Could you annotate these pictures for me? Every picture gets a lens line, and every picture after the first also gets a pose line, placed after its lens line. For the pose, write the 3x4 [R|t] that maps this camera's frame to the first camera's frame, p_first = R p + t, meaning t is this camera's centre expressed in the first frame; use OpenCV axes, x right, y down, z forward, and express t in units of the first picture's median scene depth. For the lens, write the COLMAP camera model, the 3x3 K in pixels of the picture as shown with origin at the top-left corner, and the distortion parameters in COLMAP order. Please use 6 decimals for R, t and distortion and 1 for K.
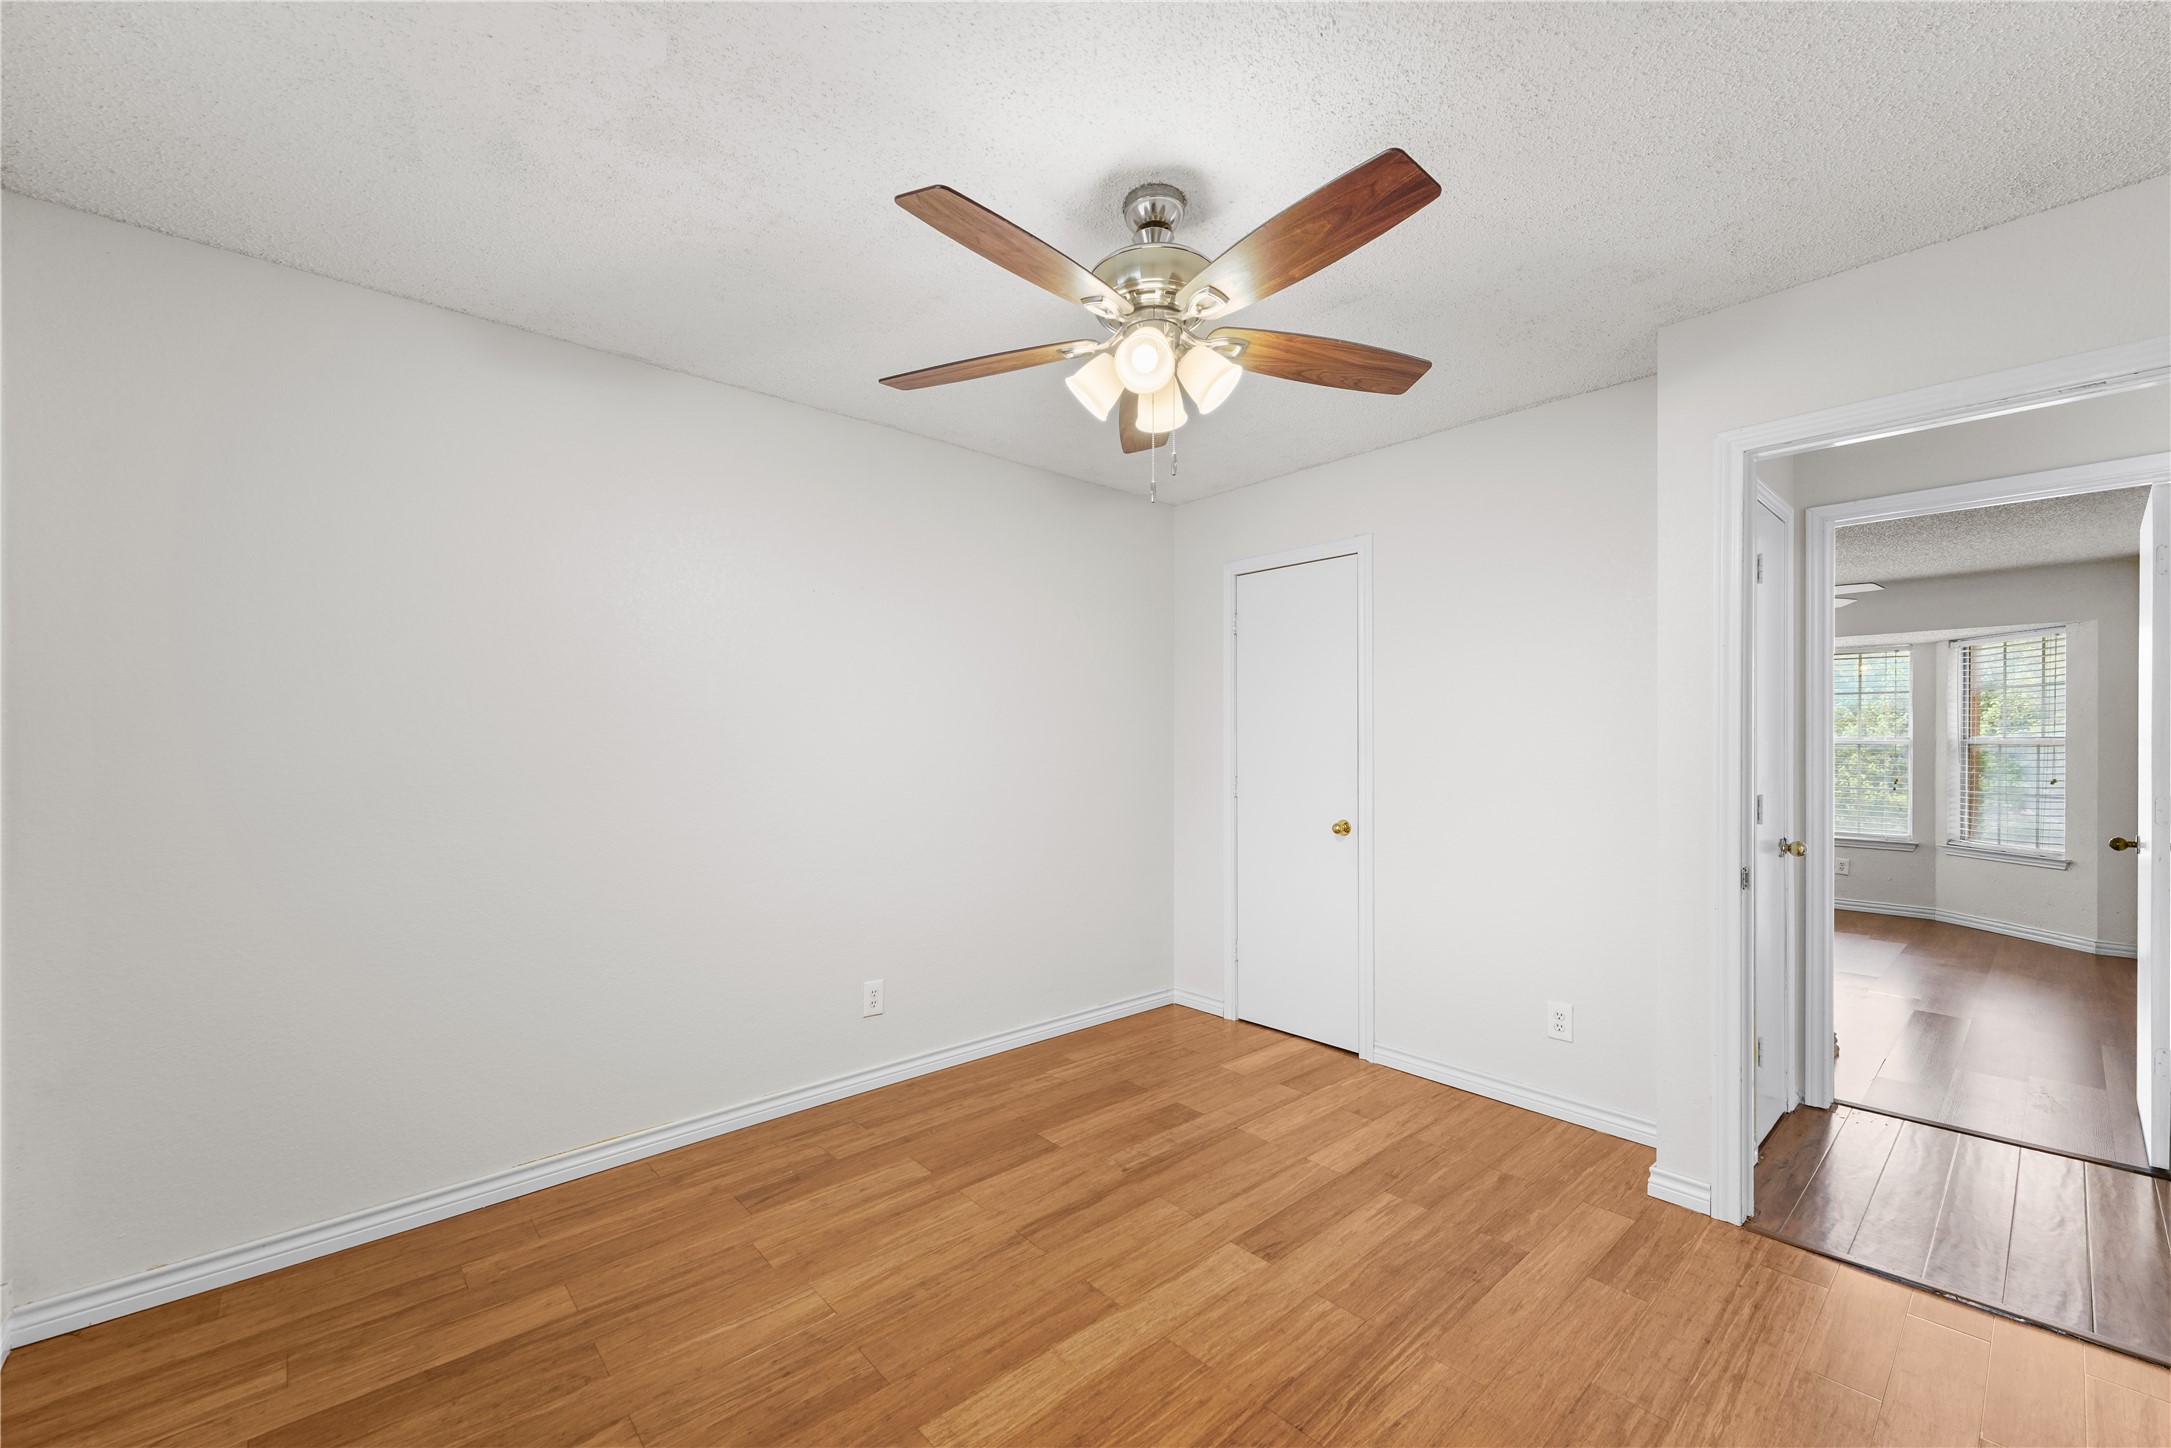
lens RADIAL K [[873.0, 0, 1083.1], [0, 873.0, 759.6], [0, 0, 1]] dist [0.011423, -0.002649]
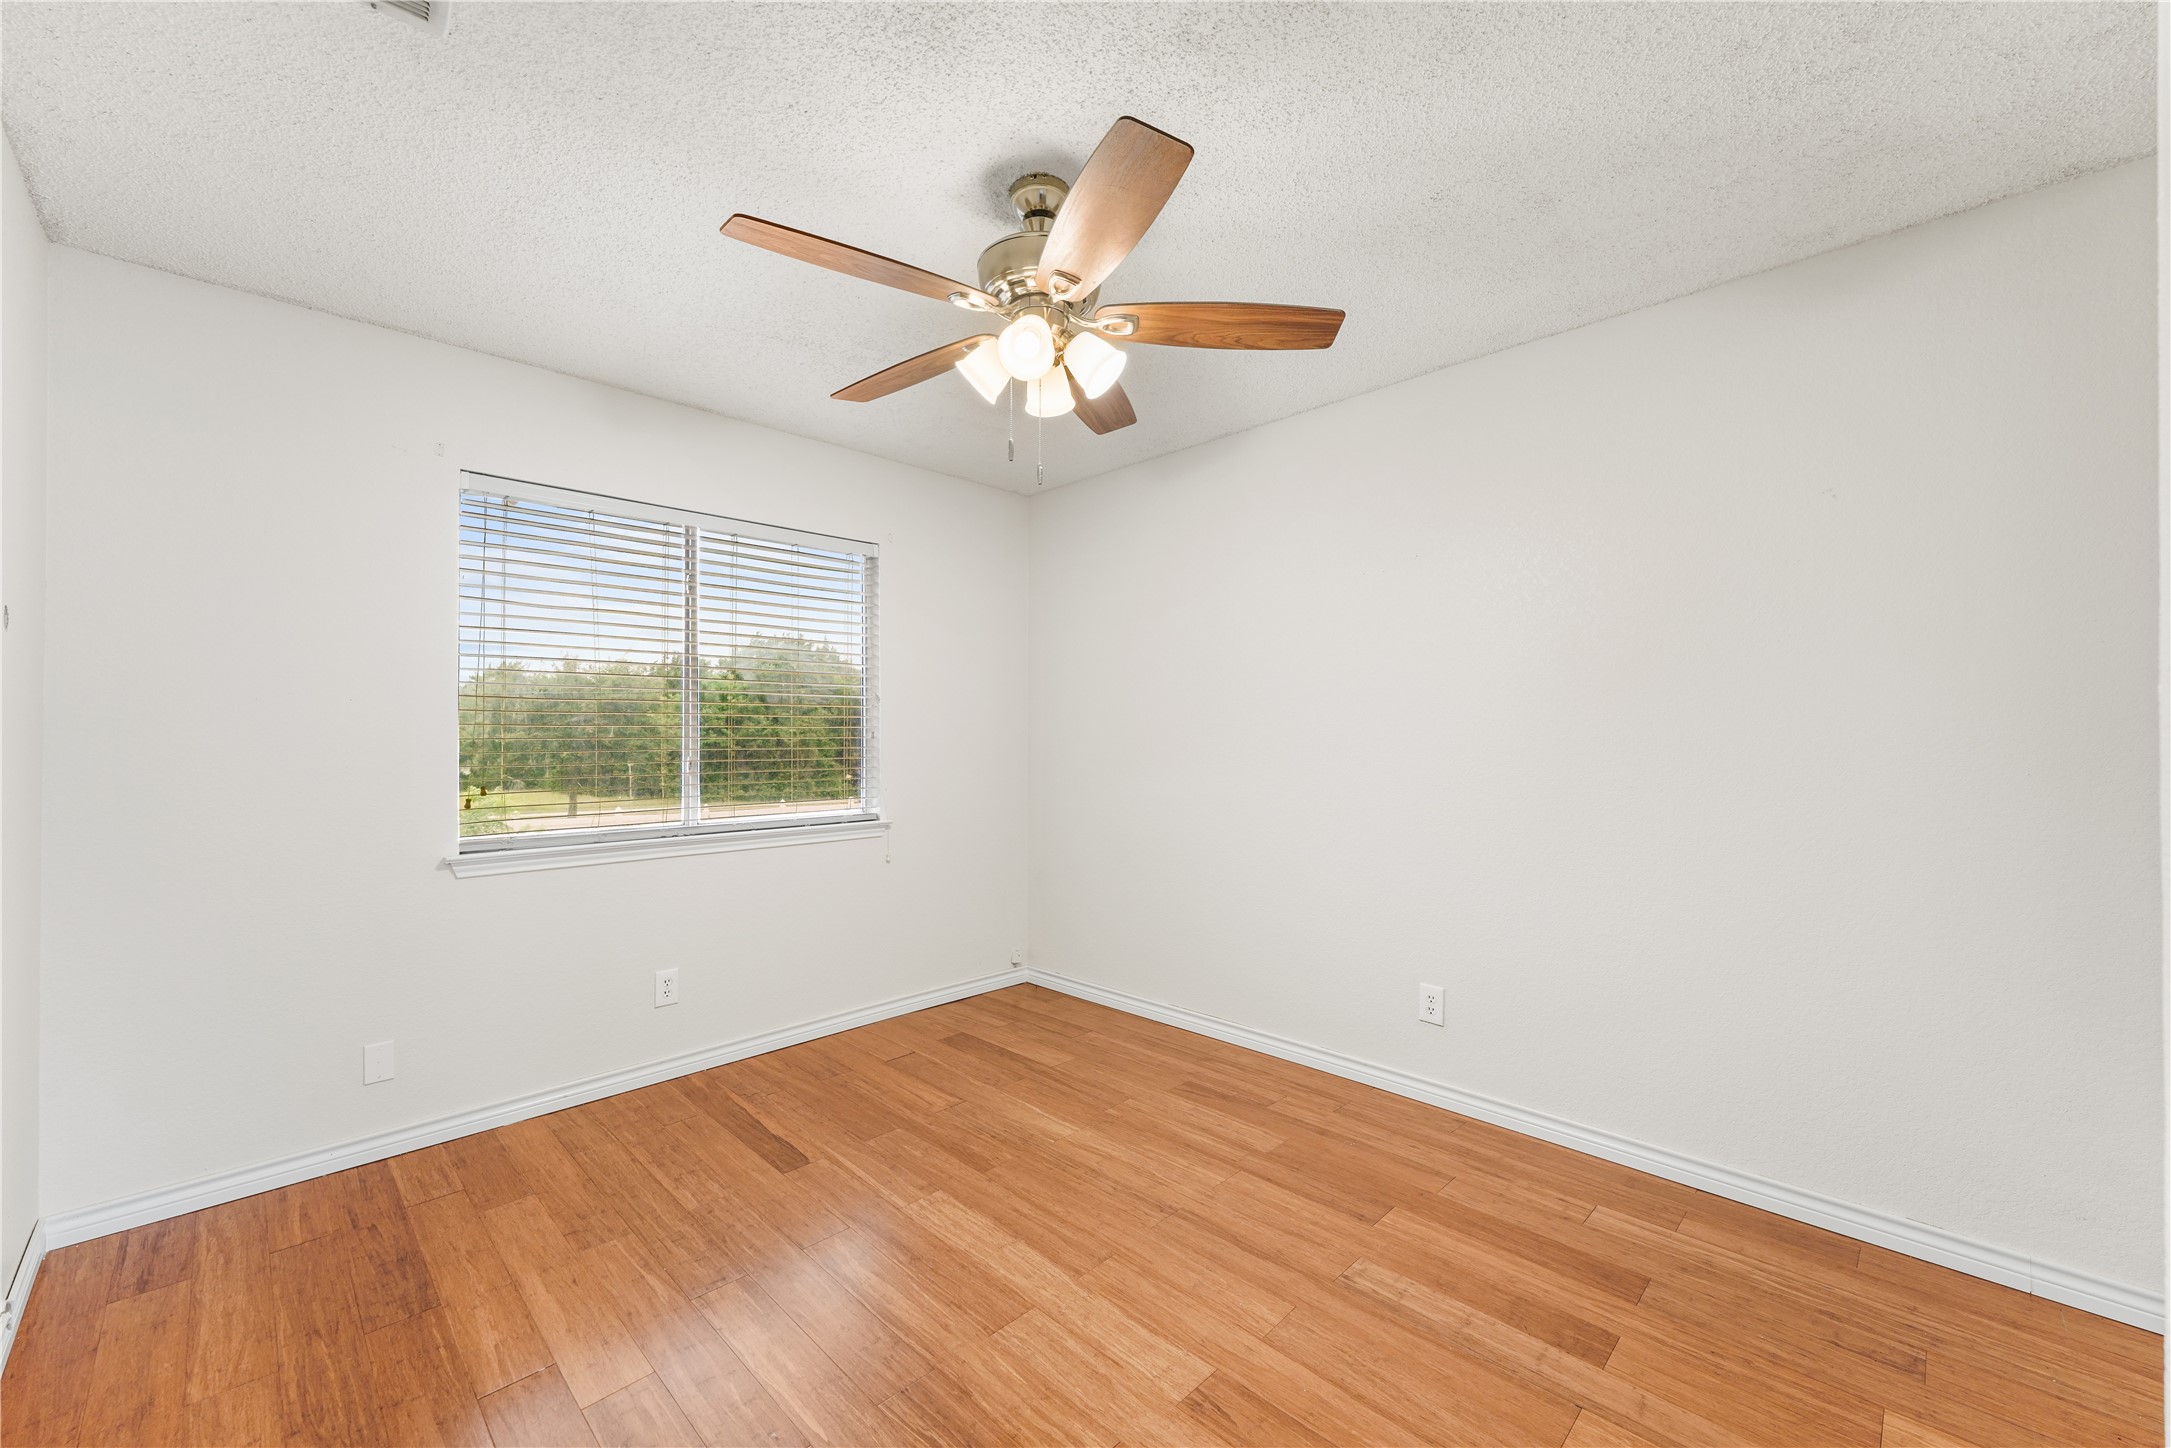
lens RADIAL K [[873.0, 0, 1083.7], [0, 873.0, 728.2], [0, 0, 1]] dist [0.011423, -0.002649]
pose [[0.048112, -0.004349, -0.998832, 0.889707], [-0.019064, 0.999804, -0.005272, -0.004292], [0.998660, 0.019296, 0.048020, 0.797209]]
